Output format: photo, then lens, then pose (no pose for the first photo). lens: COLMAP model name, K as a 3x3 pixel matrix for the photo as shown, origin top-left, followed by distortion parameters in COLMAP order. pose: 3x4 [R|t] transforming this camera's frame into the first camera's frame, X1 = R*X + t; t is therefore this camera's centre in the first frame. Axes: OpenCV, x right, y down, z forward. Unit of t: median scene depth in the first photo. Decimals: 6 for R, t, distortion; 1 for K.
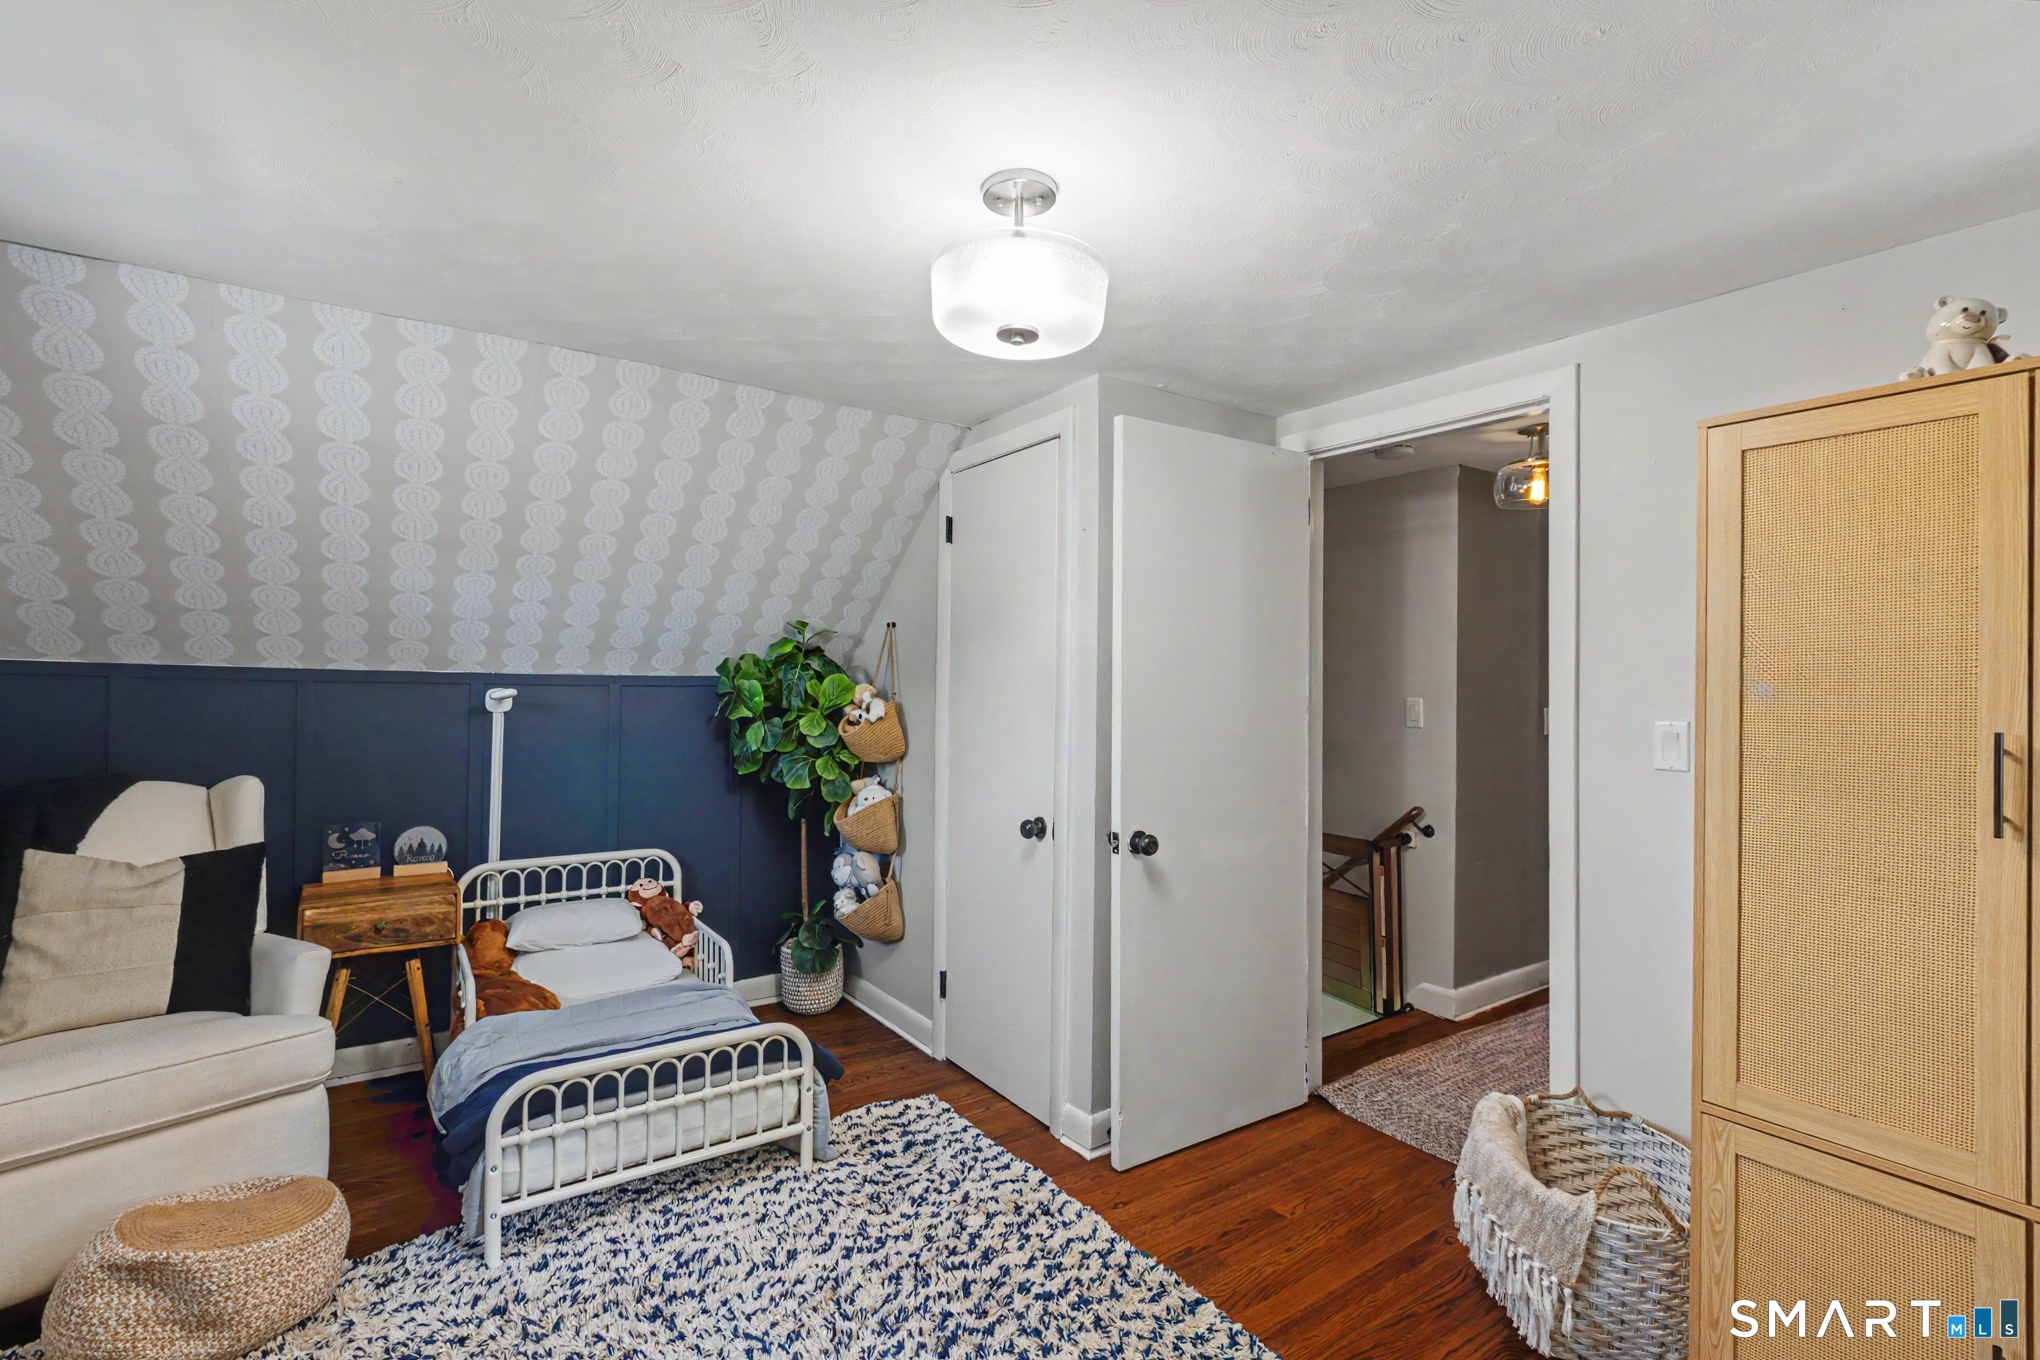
lens RADIAL K [[913.9, 0, 1005.6], [0, 913.9, 677.5], [0, 0, 1]] dist [-0.001465, -0.001513]
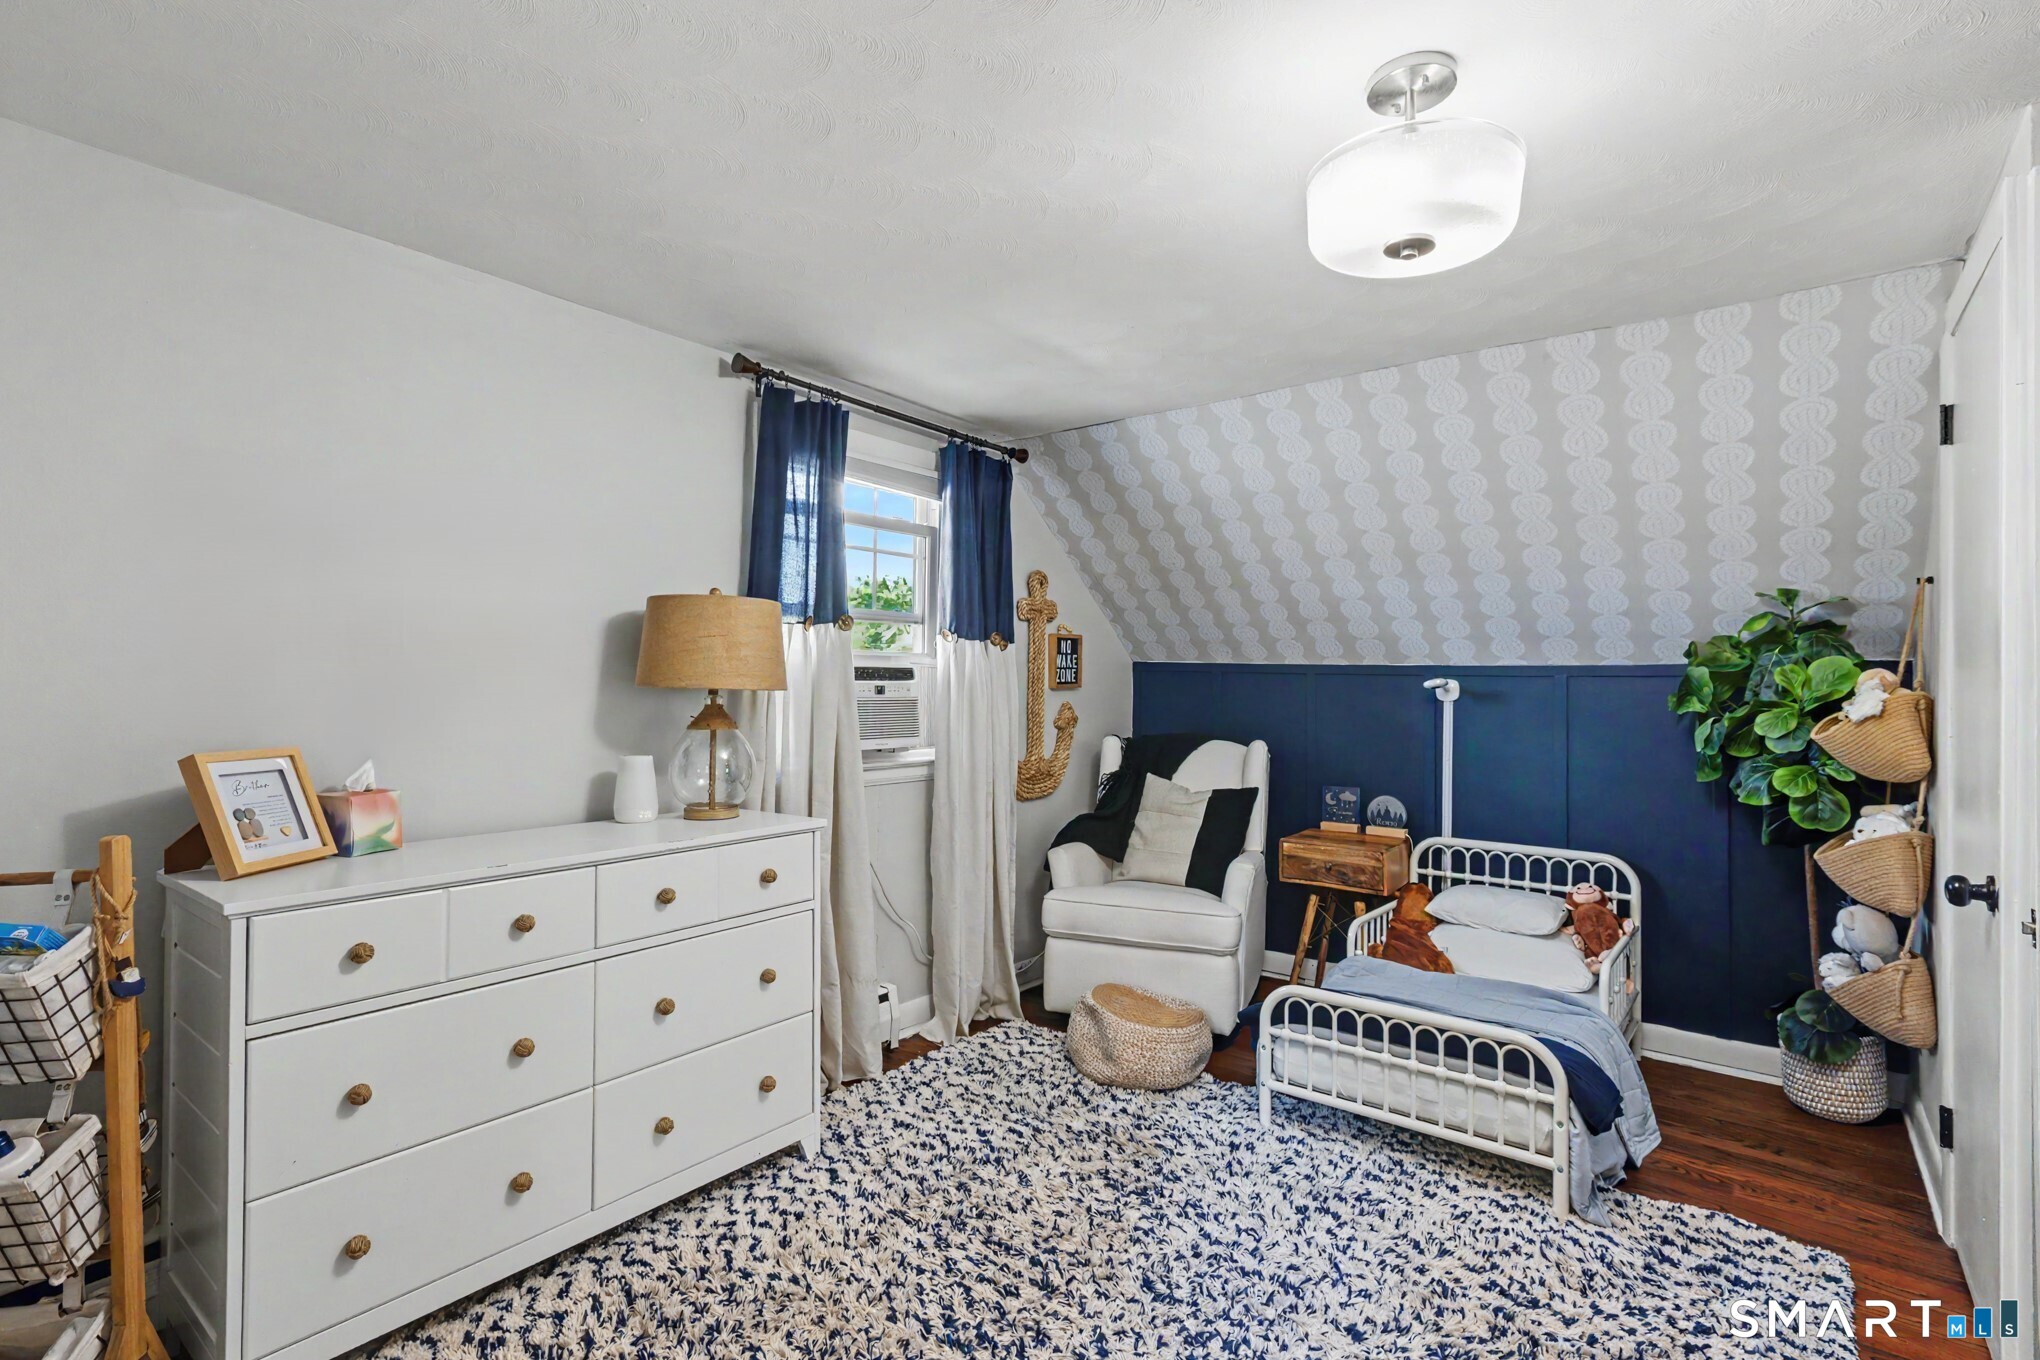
lens RADIAL K [[913.9, 0, 1009.6], [0, 913.9, 687.5], [0, 0, 1]] dist [-0.001465, -0.001513]
pose [[0.311670, -0.001186, -0.950190, 0.347478], [-0.000354, 0.999999, -0.001365, 0.025287], [0.950190, 0.000762, 0.311670, 0.172395]]
